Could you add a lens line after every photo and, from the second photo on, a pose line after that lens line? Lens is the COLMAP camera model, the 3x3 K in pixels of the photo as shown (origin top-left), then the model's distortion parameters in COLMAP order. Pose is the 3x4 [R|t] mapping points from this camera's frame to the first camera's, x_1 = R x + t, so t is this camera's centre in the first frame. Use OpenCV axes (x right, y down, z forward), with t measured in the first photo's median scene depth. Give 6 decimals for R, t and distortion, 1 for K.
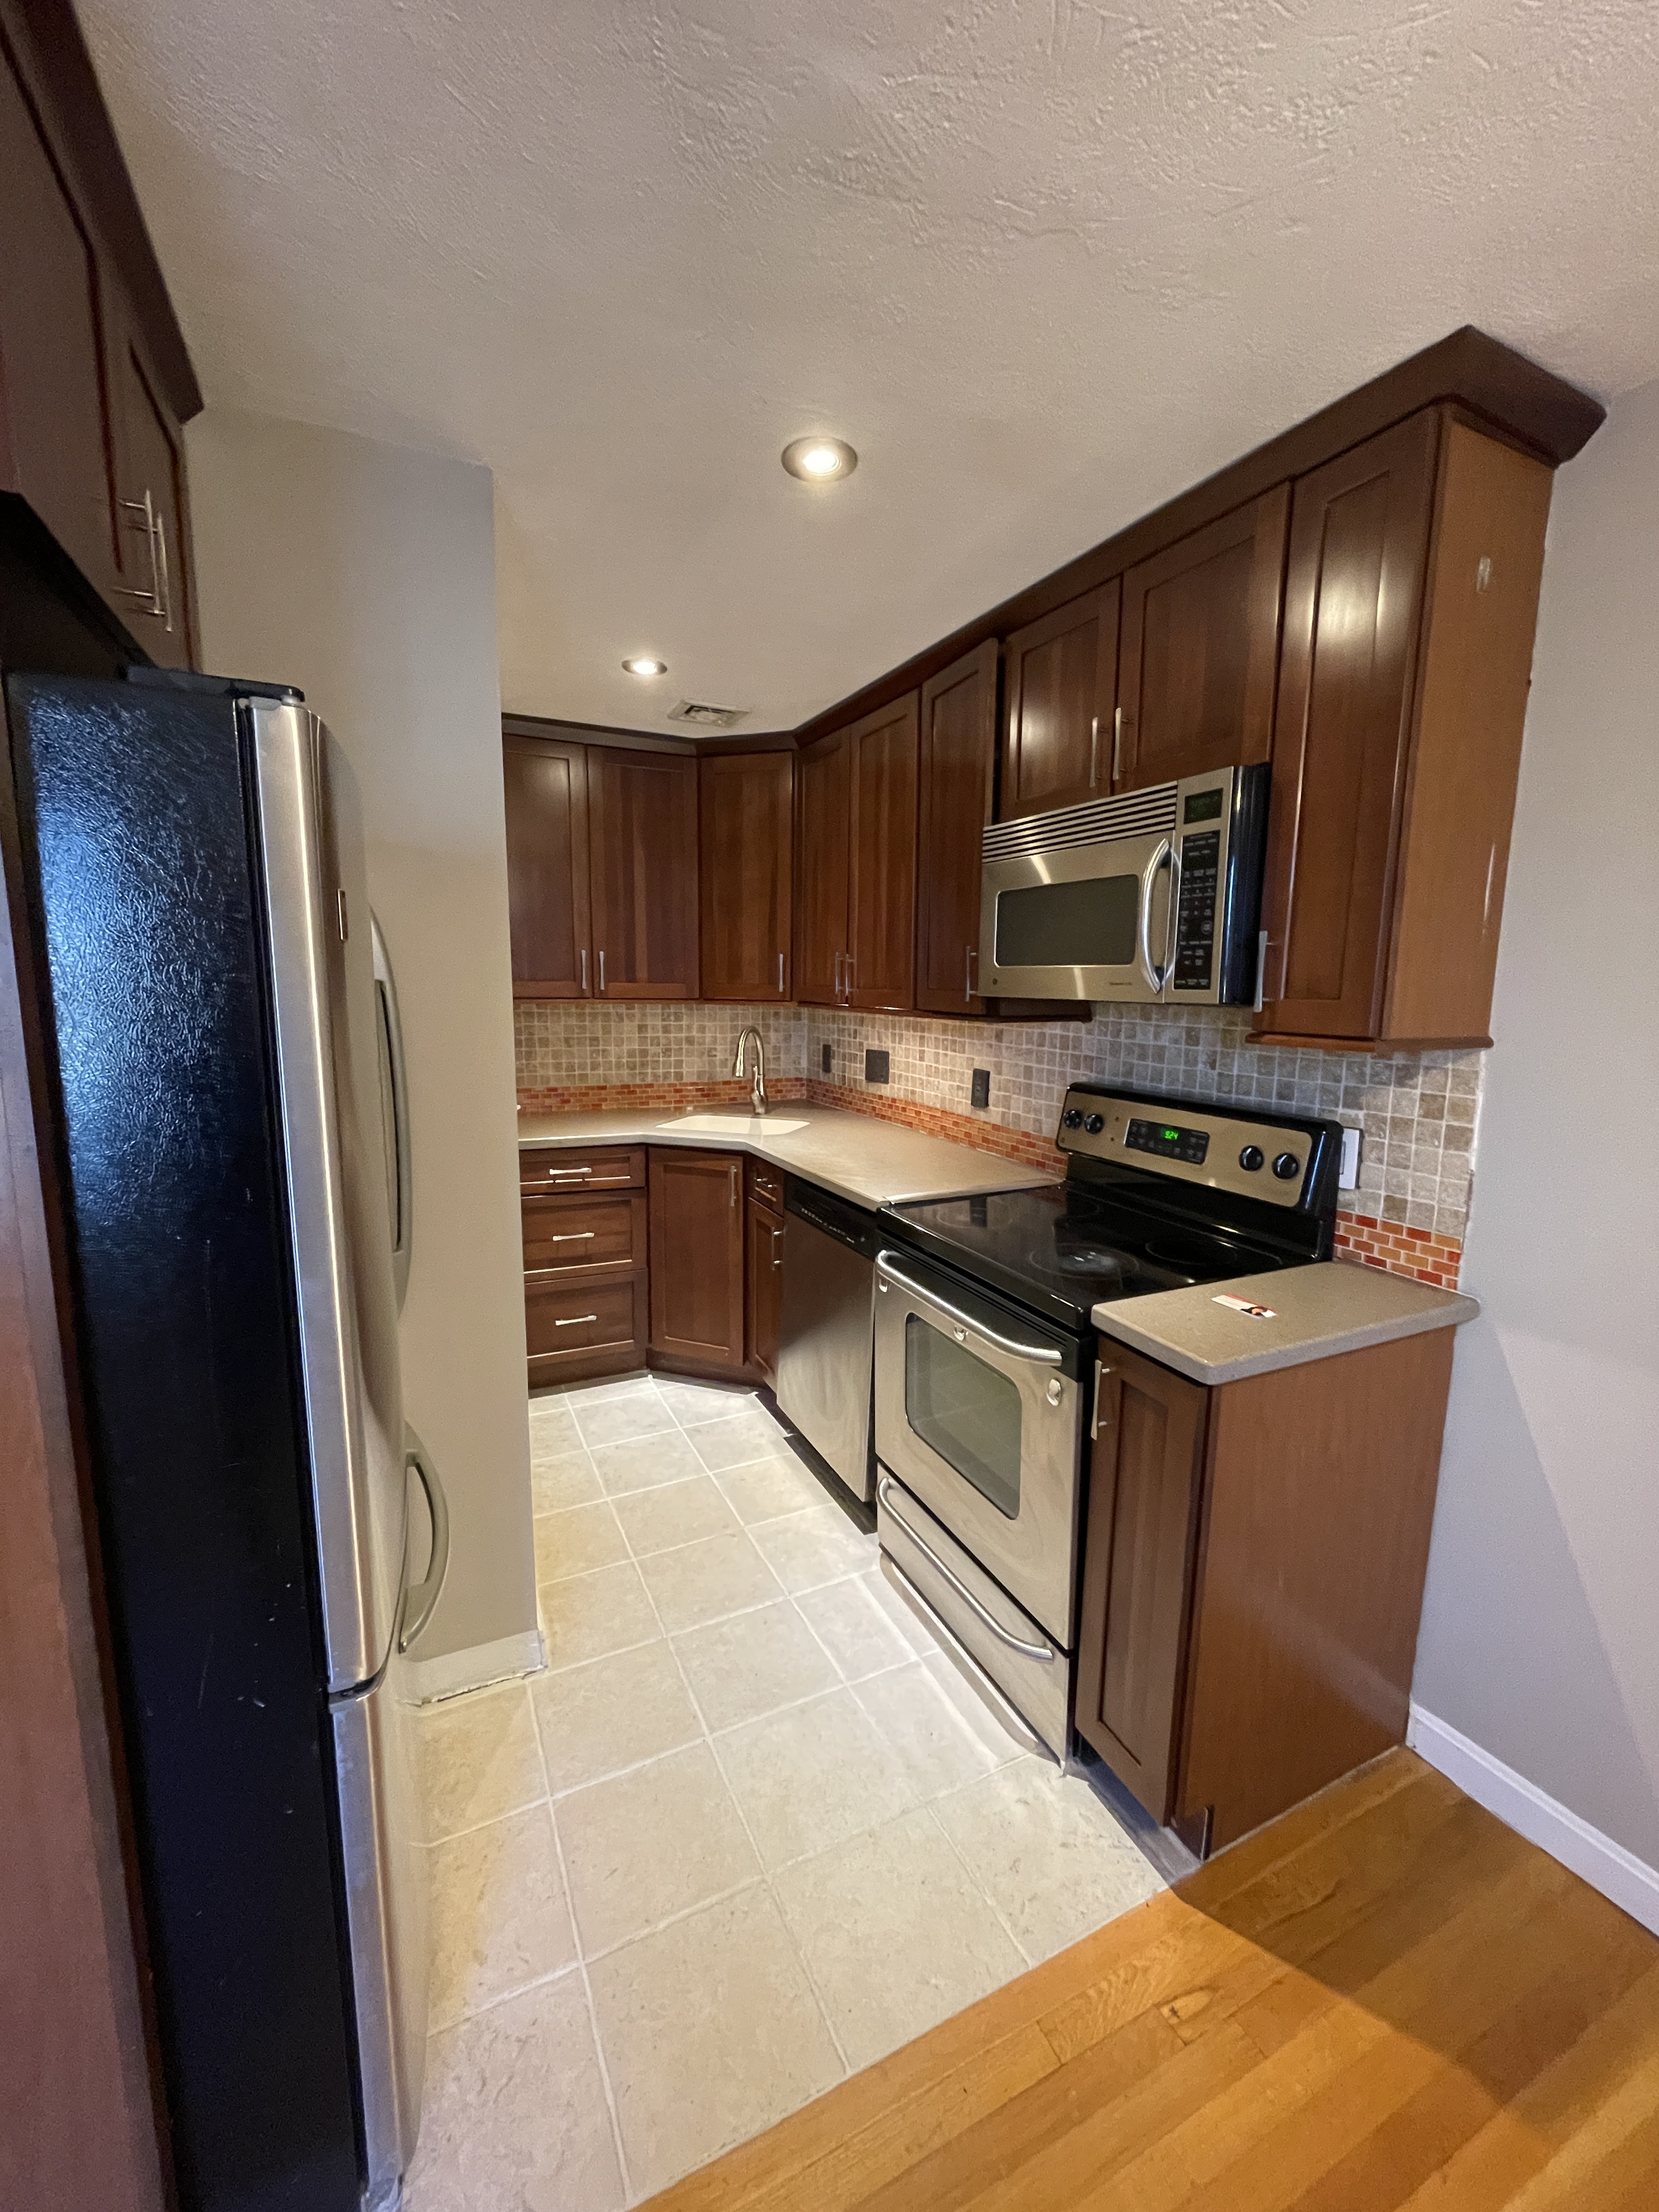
lens RADIAL K [[890.9, 0, 830.8], [0, 890.9, 1108.3], [0, 0, 1]] dist [-0.000610, -0.001166]
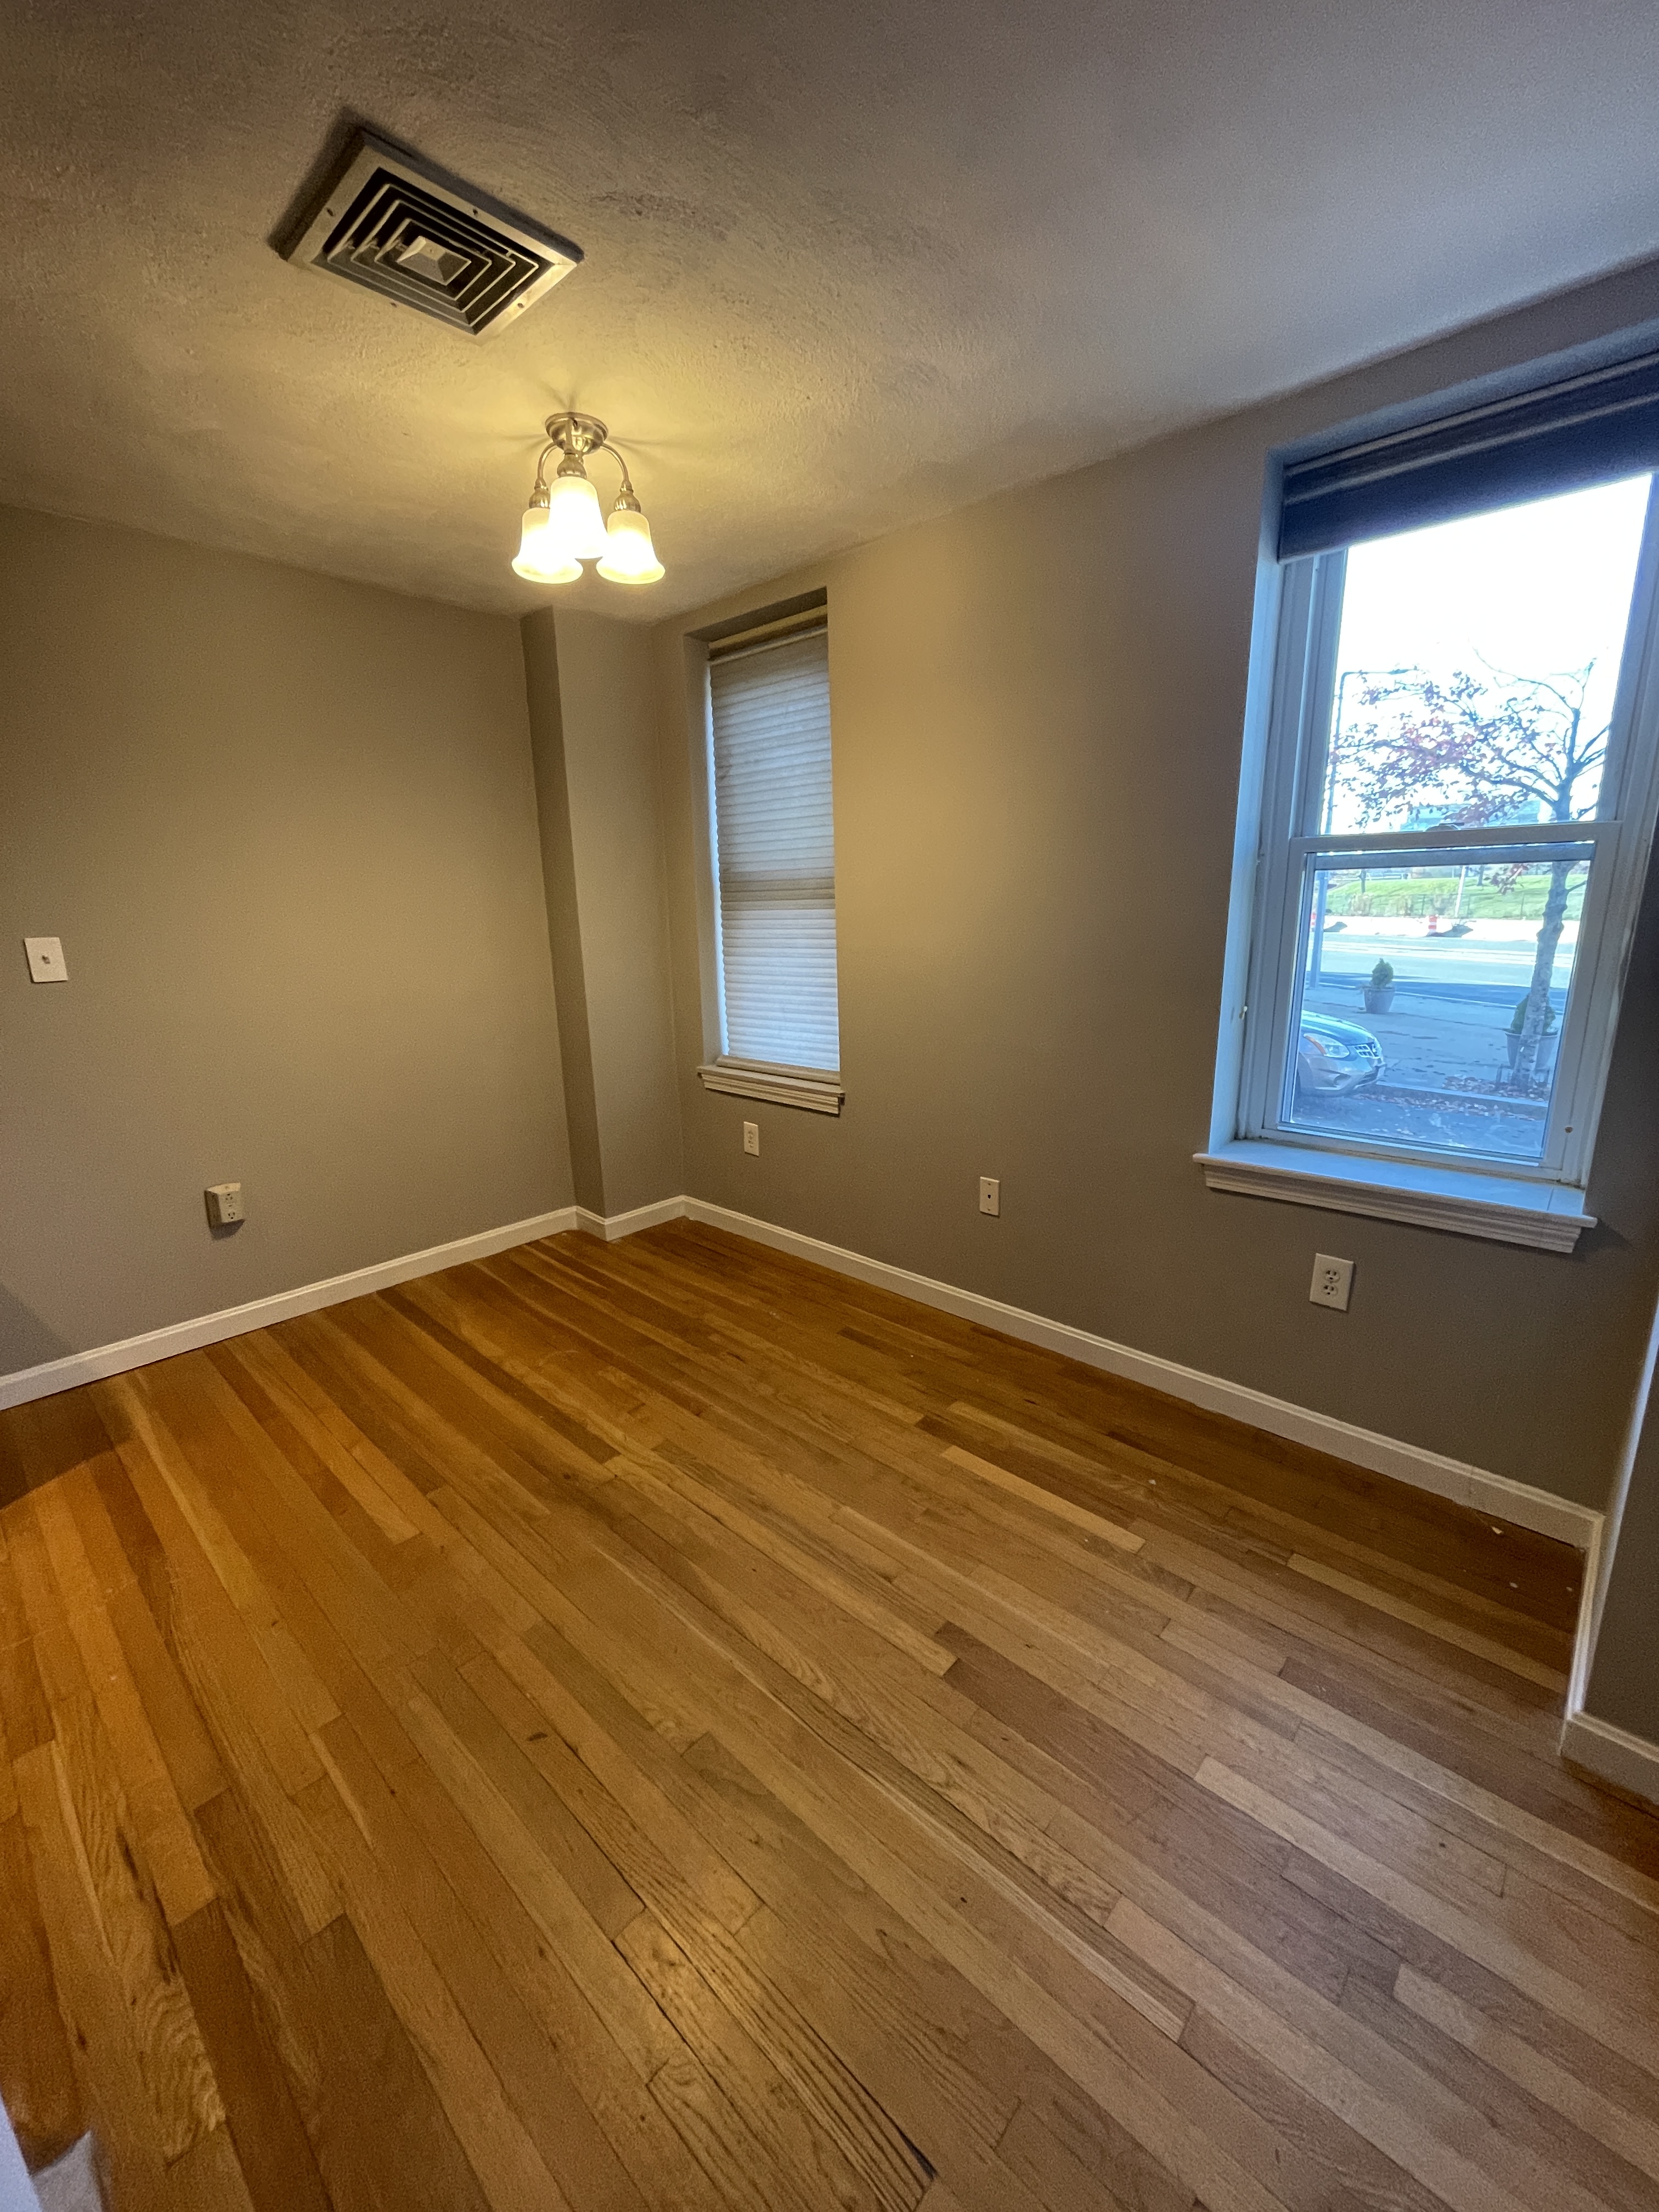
lens RADIAL K [[890.9, 0, 829.6], [0, 890.9, 1106.5], [0, 0, 1]] dist [-0.000610, -0.001166]
pose [[-0.365008, -0.215860, 0.905634, -0.780796], [0.148762, 0.946729, 0.285612, 0.050486], [-0.919042, 0.238975, -0.313452, -0.004673]]
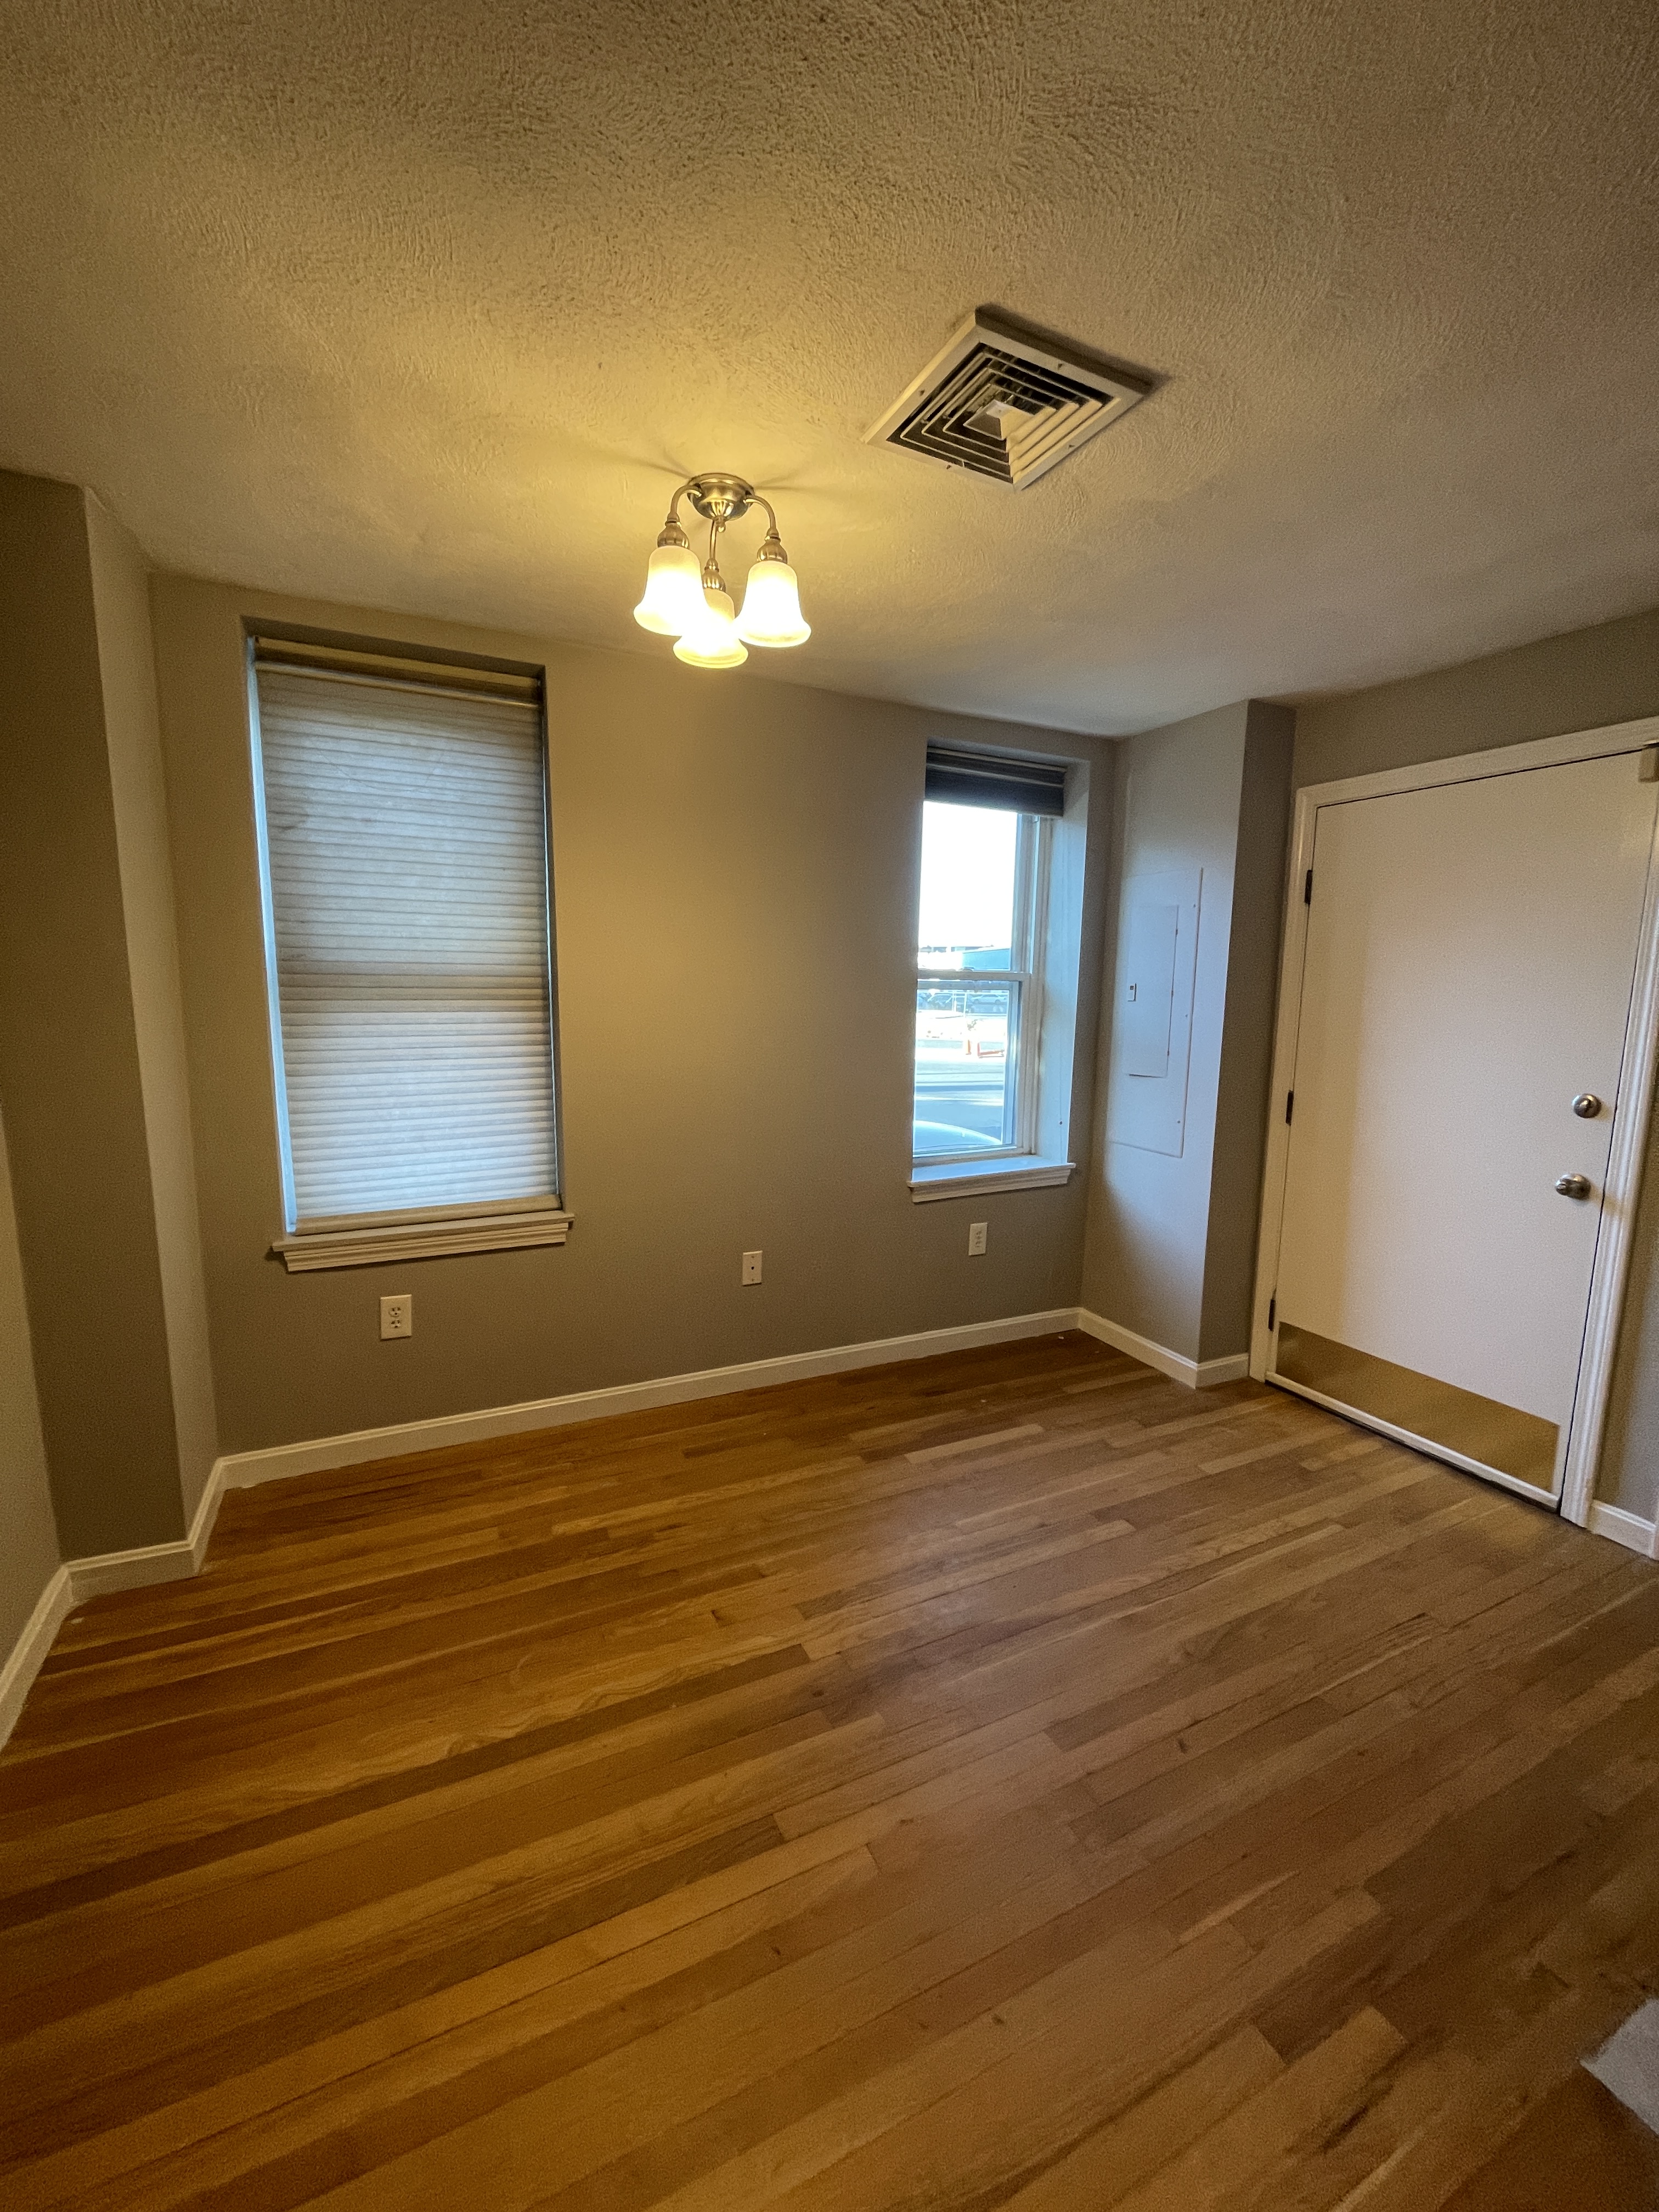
lens RADIAL K [[890.9, 0, 831.1], [0, 890.9, 1104.6], [0, 0, 1]] dist [-0.000610, -0.001166]
pose [[-0.999532, -0.026745, -0.014854, 0.173687], [-0.029815, 0.960387, 0.277070, -0.075786], [0.006856, 0.277383, -0.960735, 0.710414]]
